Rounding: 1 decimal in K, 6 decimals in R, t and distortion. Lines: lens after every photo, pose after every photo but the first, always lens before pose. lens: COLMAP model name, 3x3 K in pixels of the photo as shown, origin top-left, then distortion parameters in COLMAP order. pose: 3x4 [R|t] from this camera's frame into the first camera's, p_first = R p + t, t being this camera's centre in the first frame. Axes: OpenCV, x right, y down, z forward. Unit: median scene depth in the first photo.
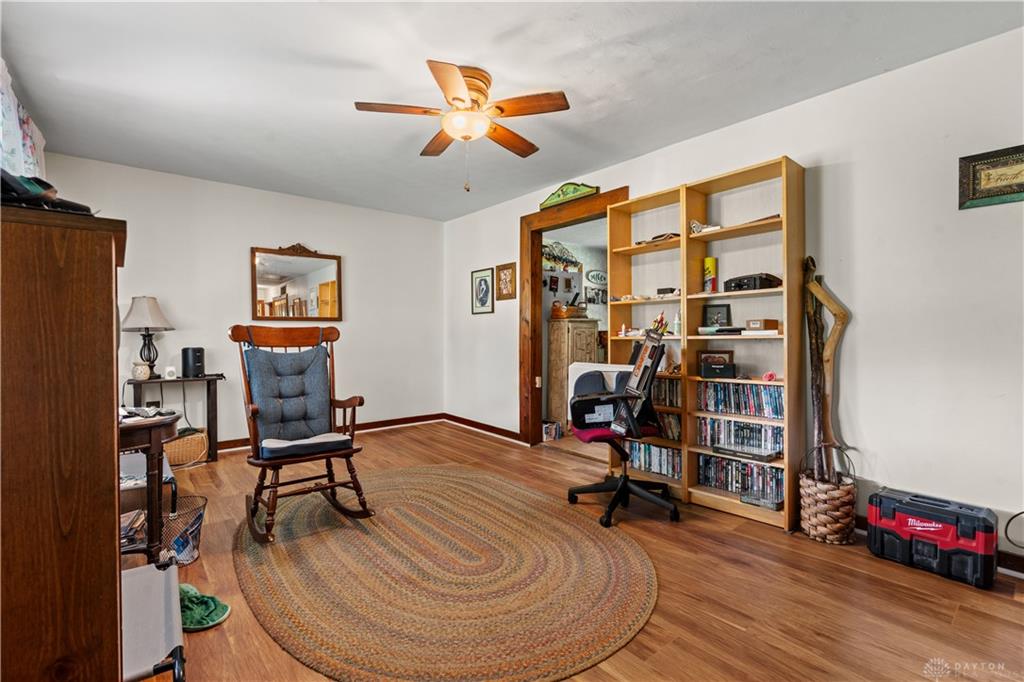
lens RADIAL K [[466.1, 0, 504.8], [0, 466.1, 339.3], [0, 0, 1]] dist [-0.004424, 0.001308]
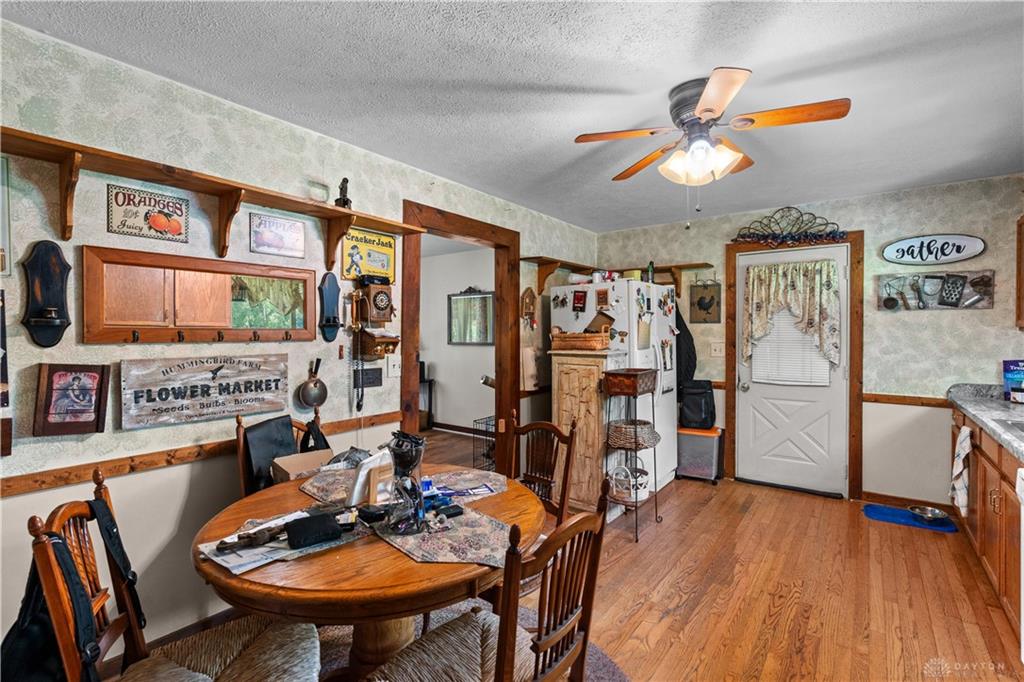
lens RADIAL K [[466.1, 0, 510.4], [0, 466.1, 336.9], [0, 0, 1]] dist [-0.004424, 0.001308]
pose [[0.247559, 0.011458, -0.968805, 1.166154], [-0.013068, 0.999879, 0.008486, -0.099936], [0.968785, 0.010560, 0.247679, 1.056939]]
